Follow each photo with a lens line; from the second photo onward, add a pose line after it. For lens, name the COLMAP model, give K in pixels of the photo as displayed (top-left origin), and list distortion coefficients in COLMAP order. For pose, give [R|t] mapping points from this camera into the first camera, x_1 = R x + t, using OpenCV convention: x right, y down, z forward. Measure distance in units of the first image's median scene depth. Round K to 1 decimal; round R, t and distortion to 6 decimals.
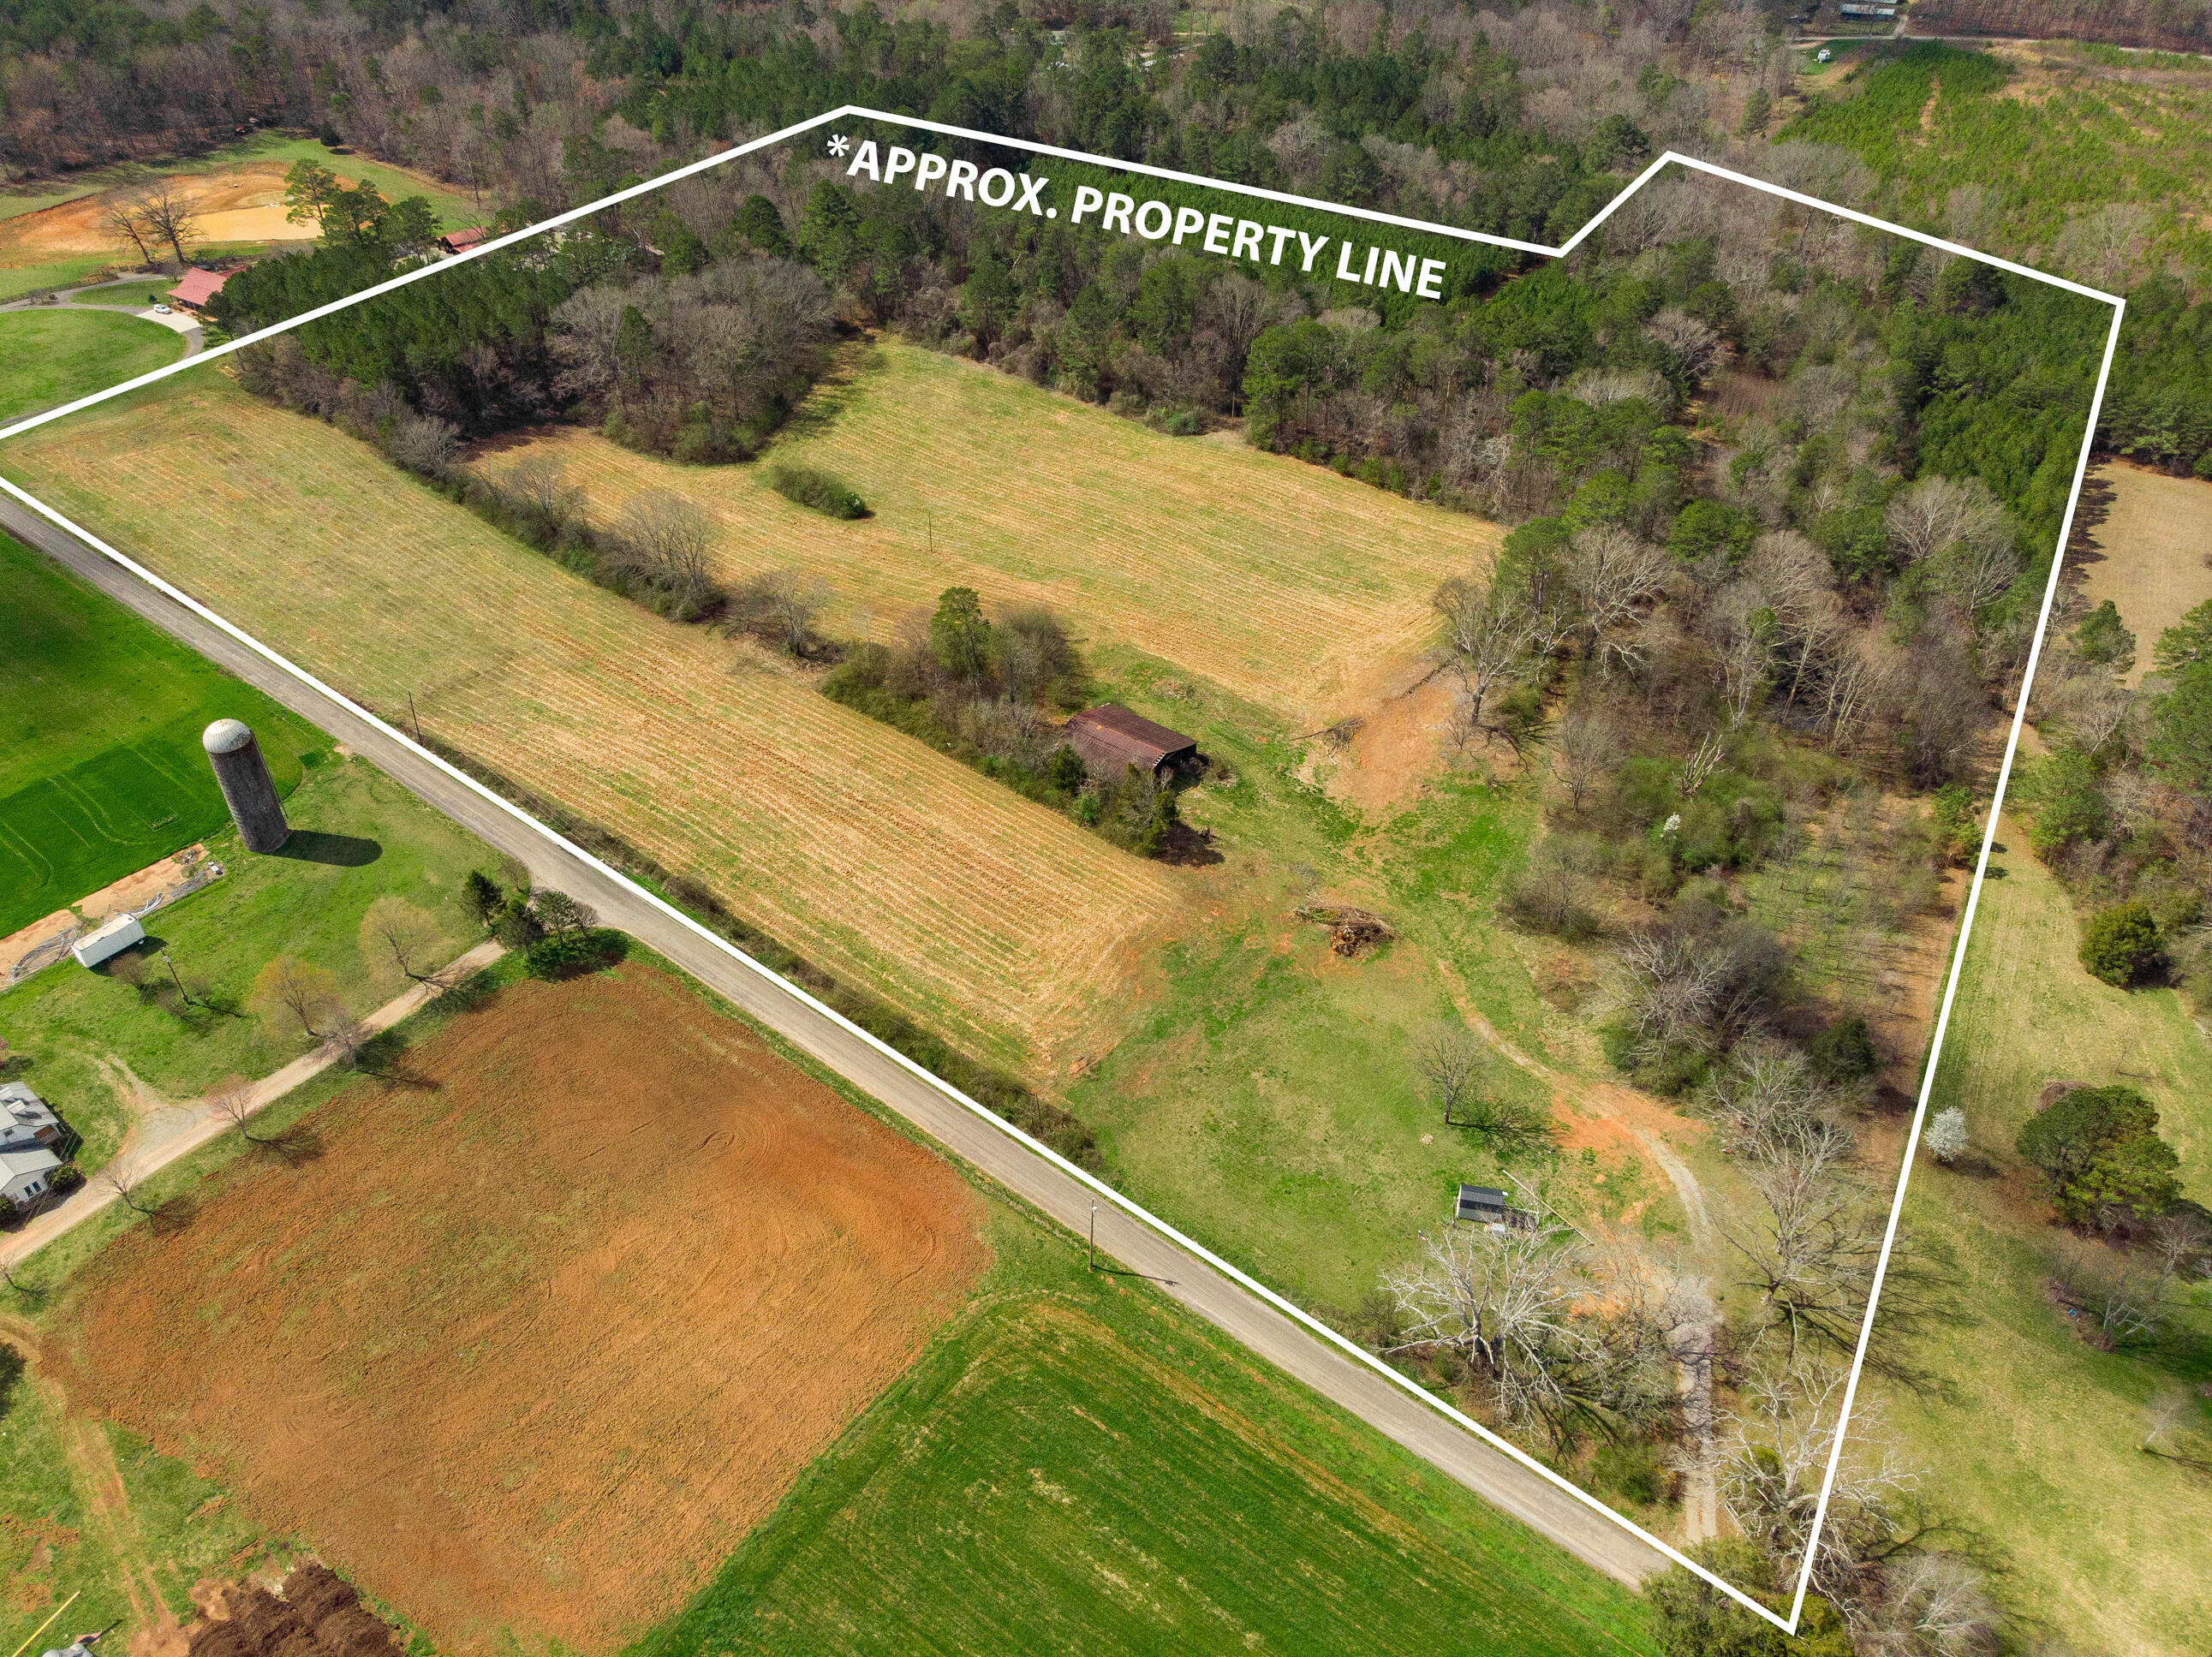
lens RADIAL K [[1639.6, 0, 1106.0], [0, 1639.6, 828.5], [0, 0, 1]] dist [0.000478, -0.000139]
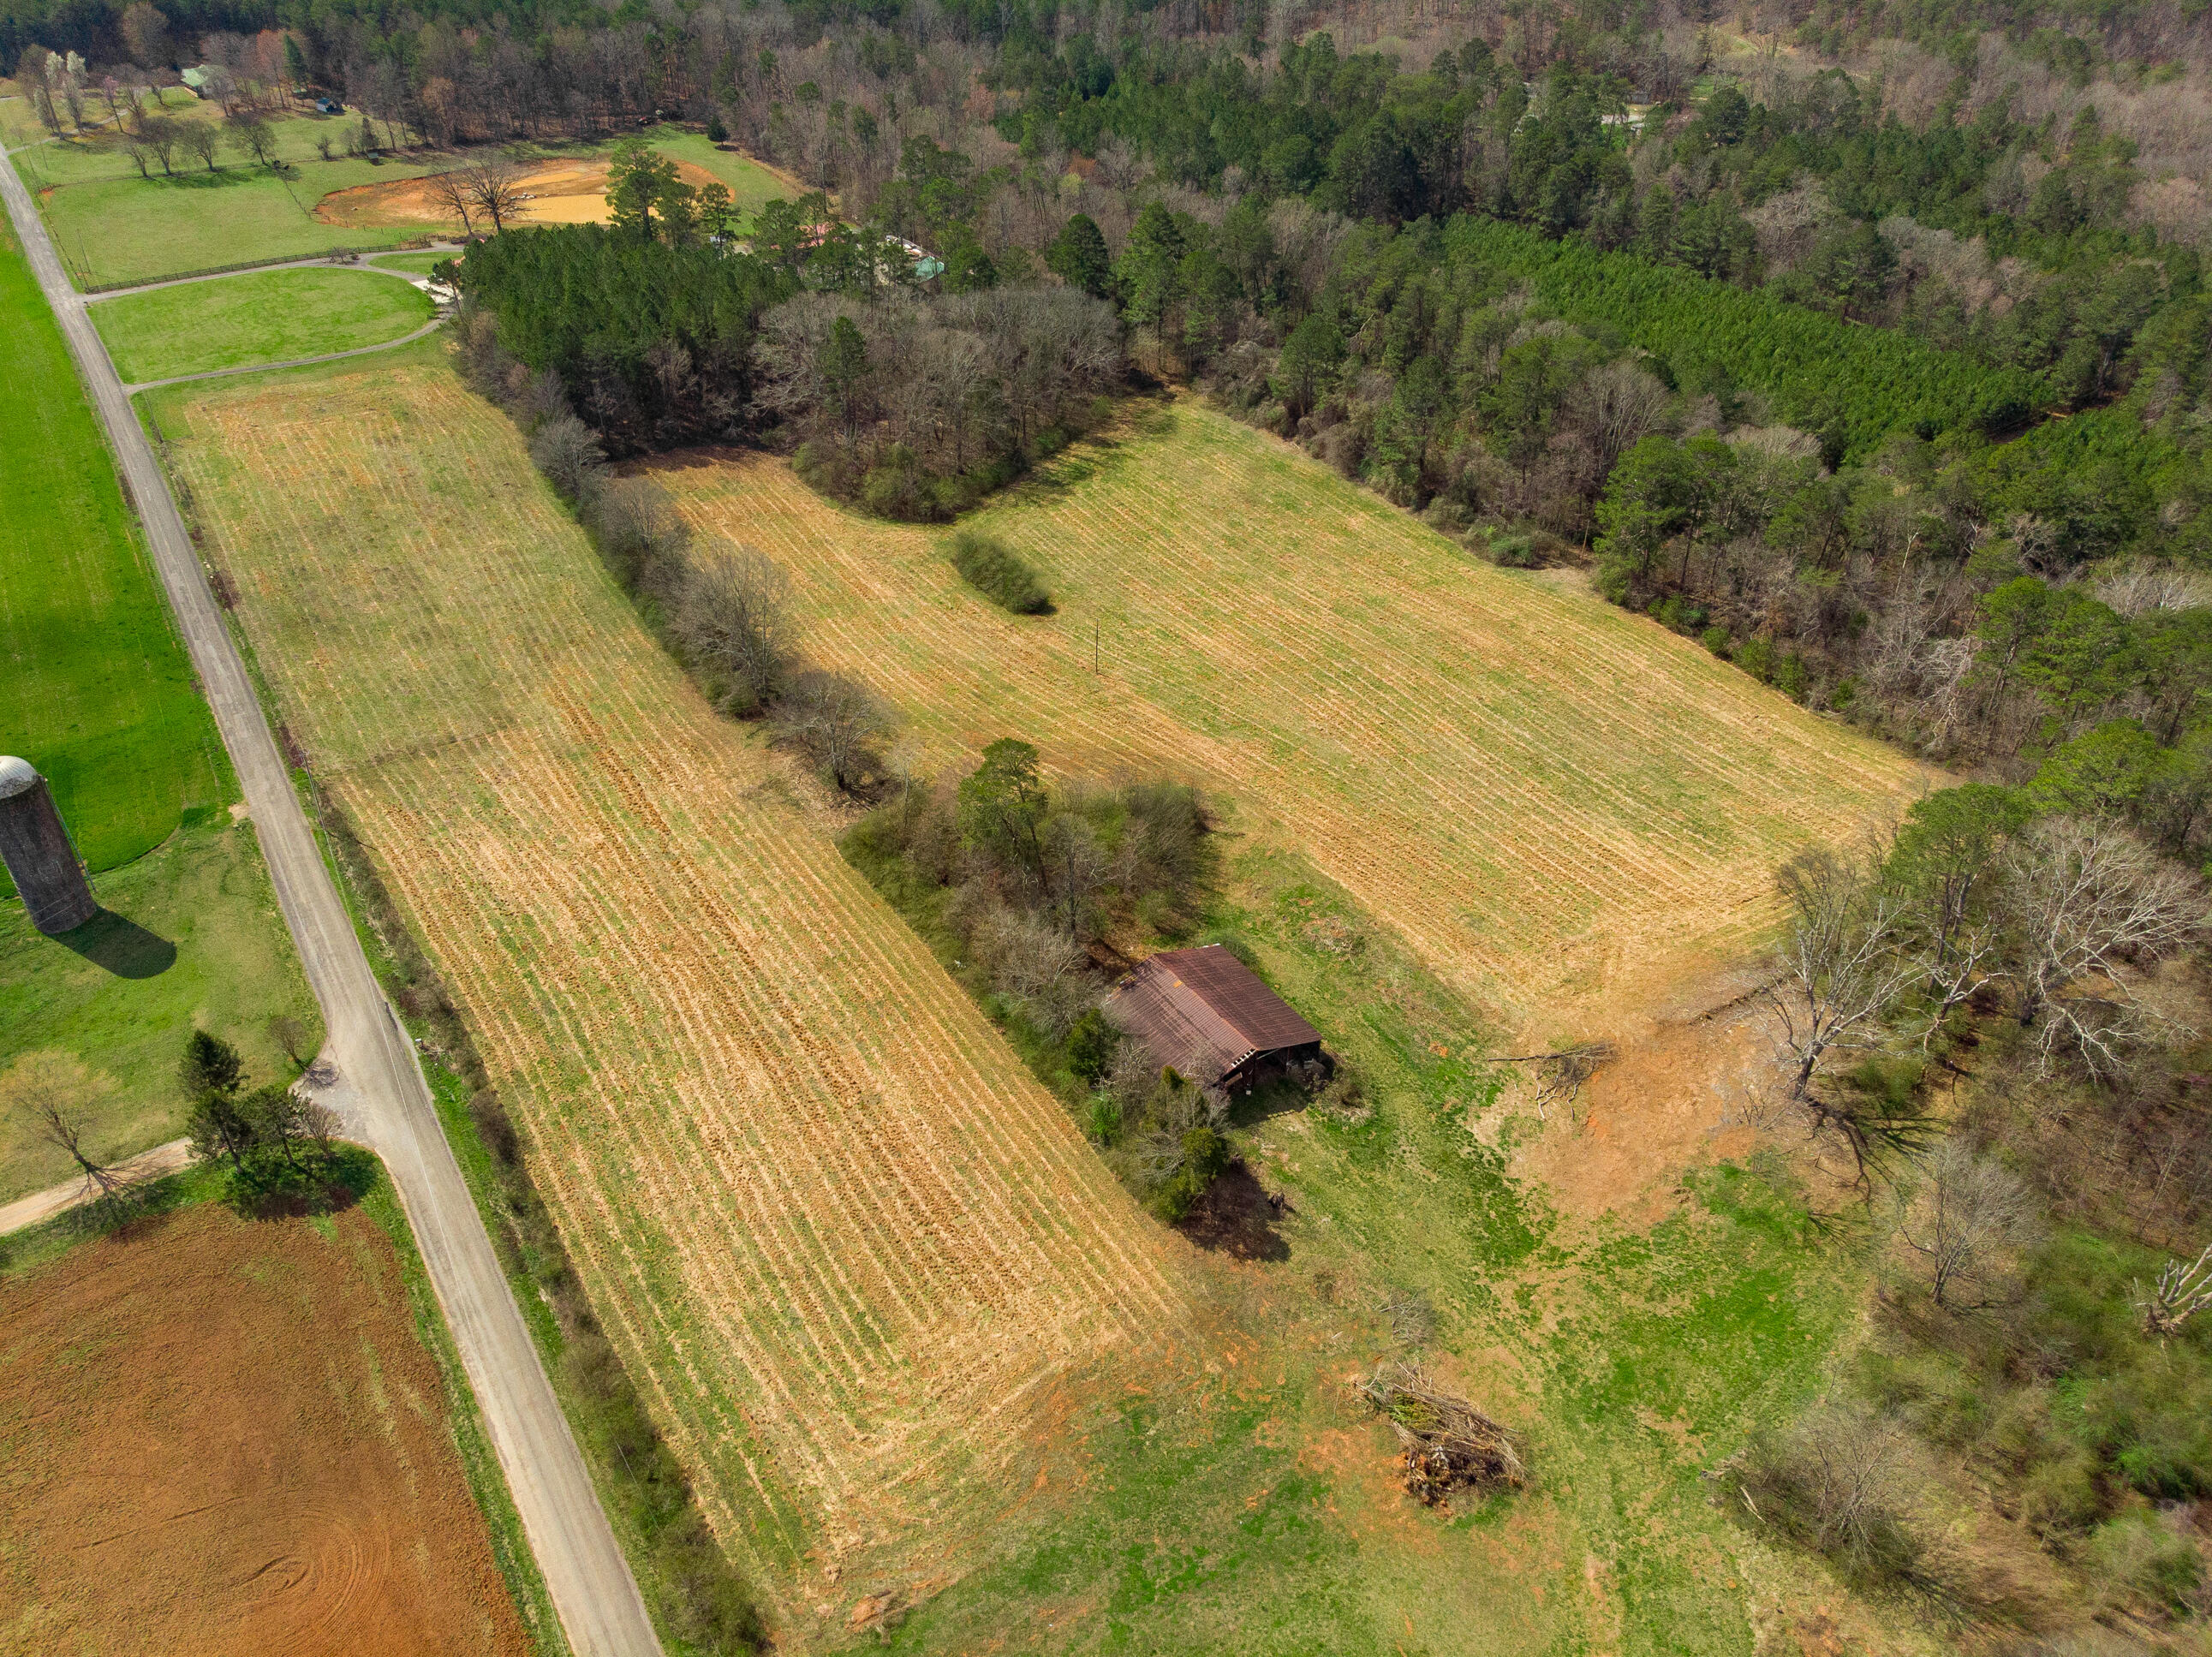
lens RADIAL K [[1645.1, 0, 1099.1], [0, 1645.1, 820.2], [0, 0, 1]] dist [-0.013996, 0.029575]
pose [[0.944514, 0.182834, -0.272884, 0.107091], [-0.196995, 0.980081, -0.025185, -0.083135], [0.262843, 0.077545, 0.961717, 0.283666]]
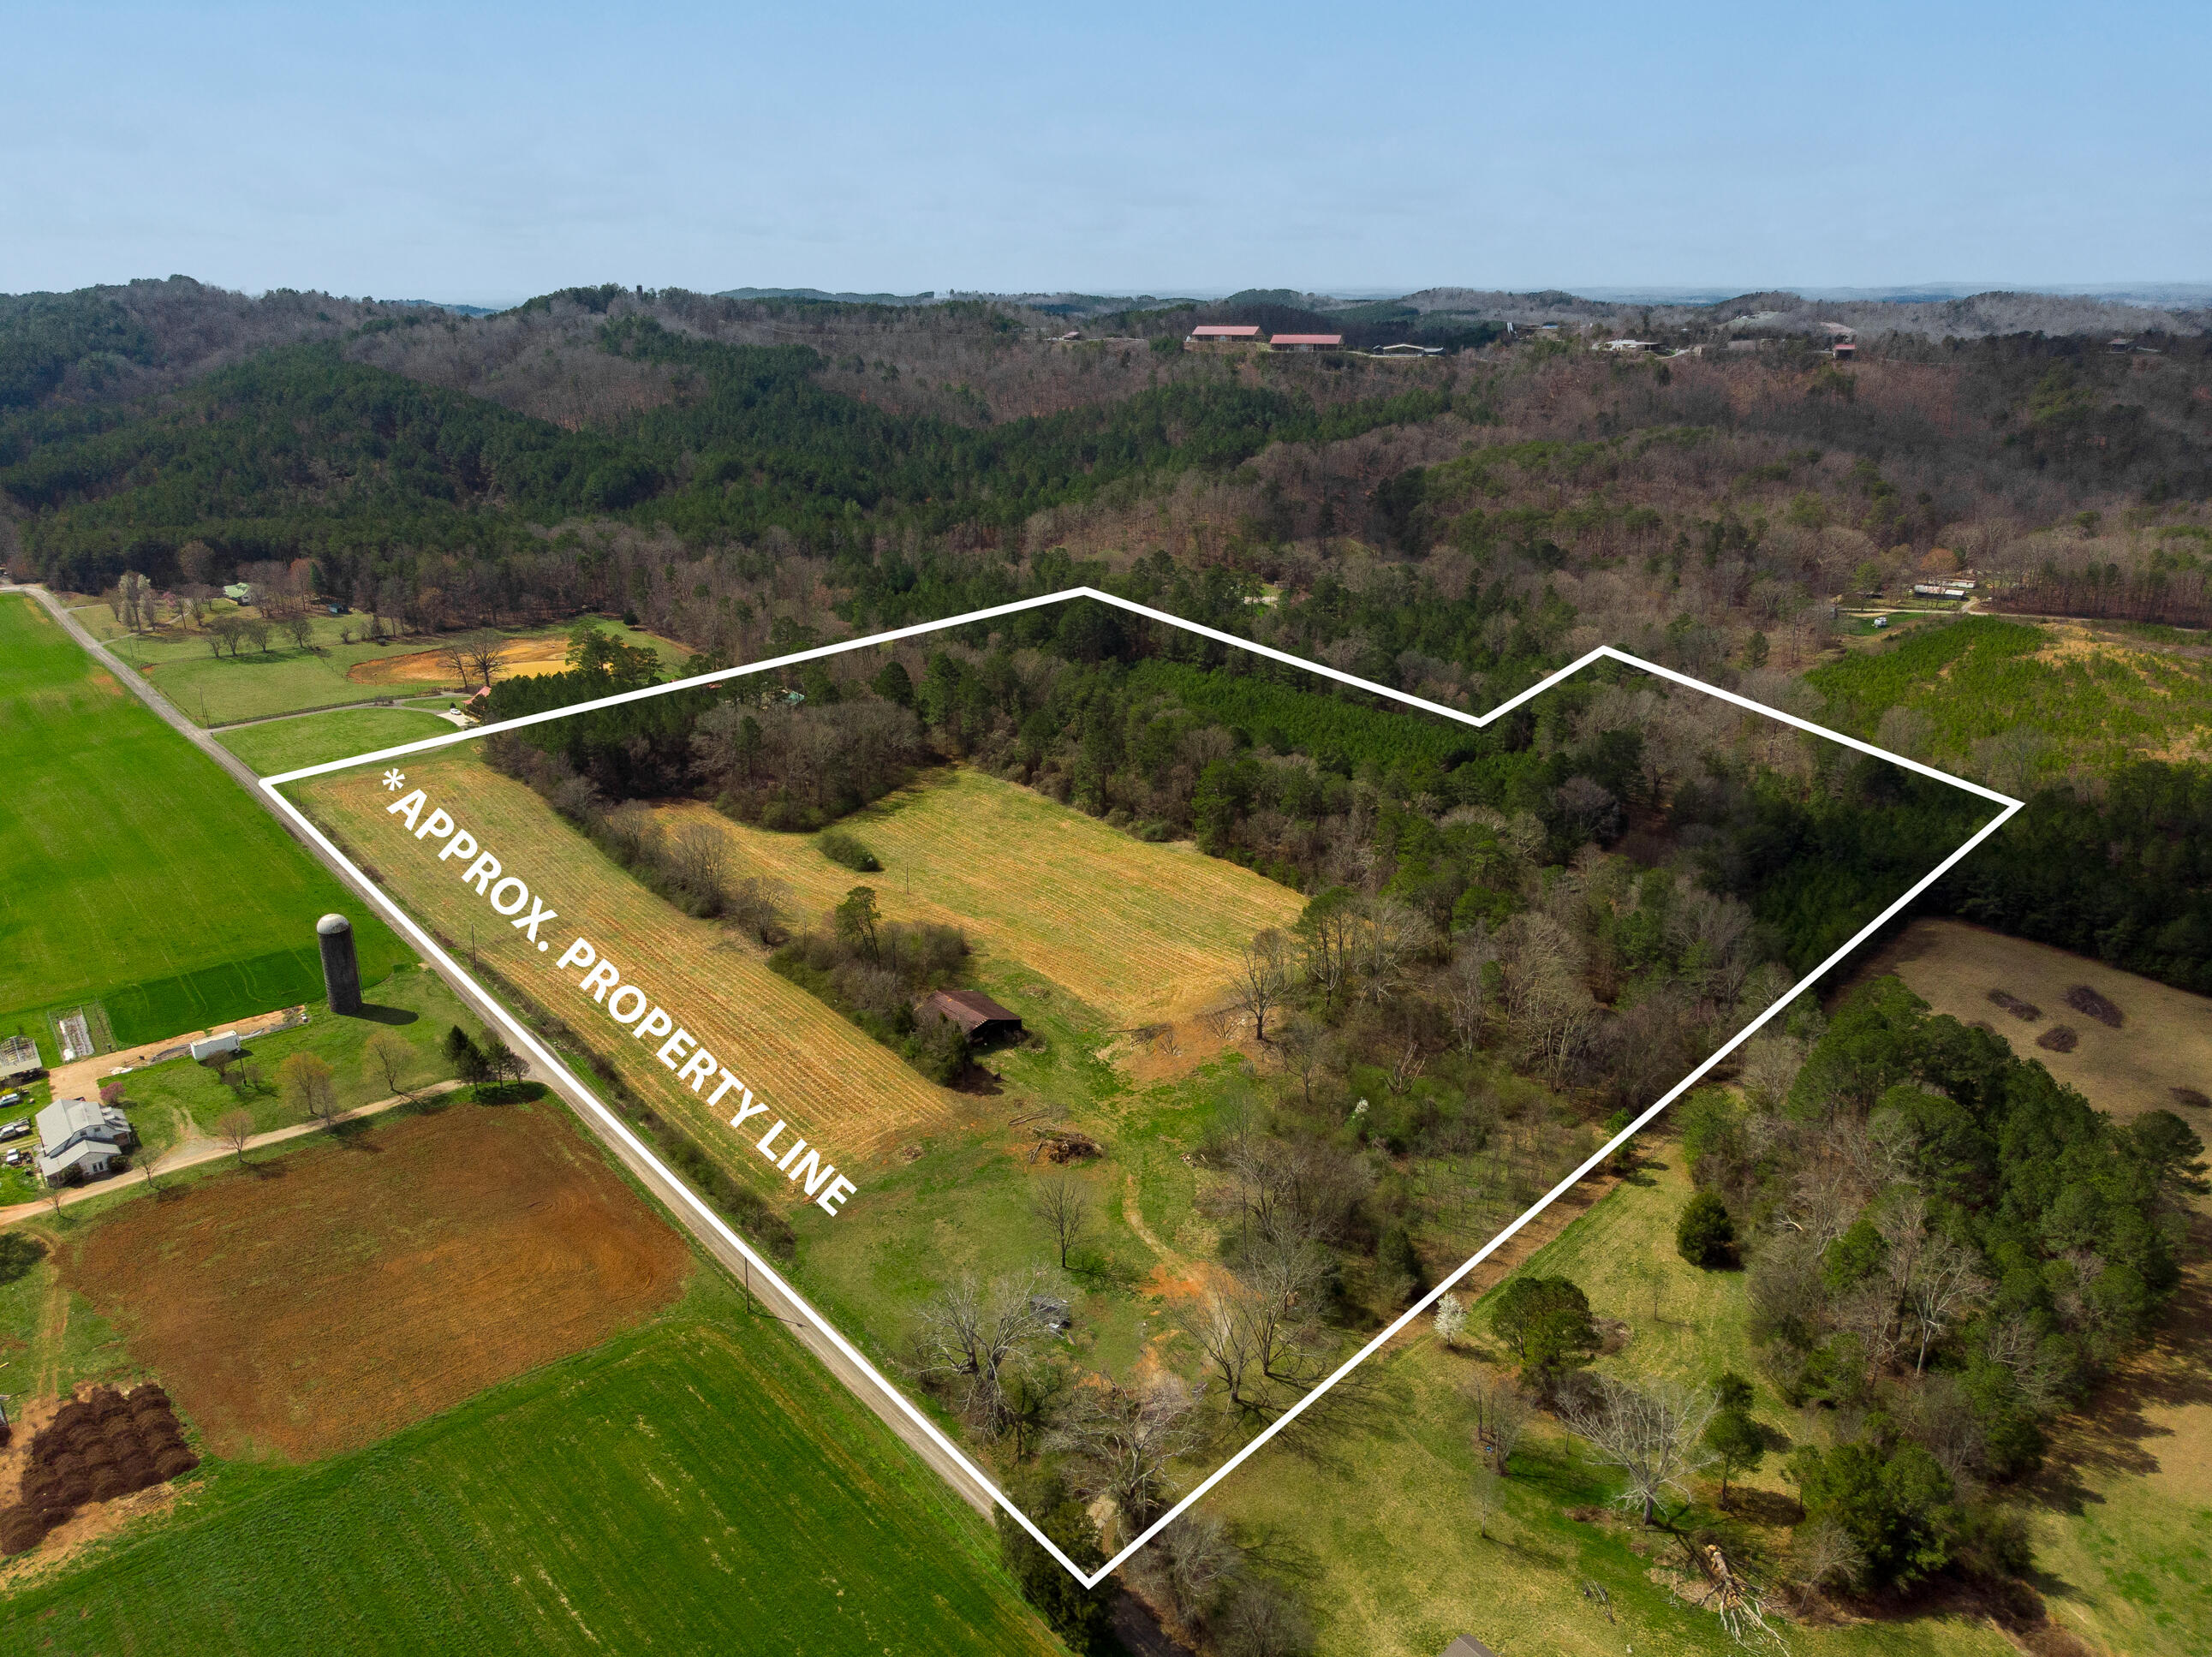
lens RADIAL K [[1639.6, 0, 1106.0], [0, 1639.6, 828.5], [0, 0, 1]] dist [0.000478, -0.000139]
pose [[0.976335, 0.069901, -0.204654, 0.300104], [-0.131809, 0.942579, -0.306872, 0.154482], [0.171452, 0.326585, 0.929487, -0.186776]]
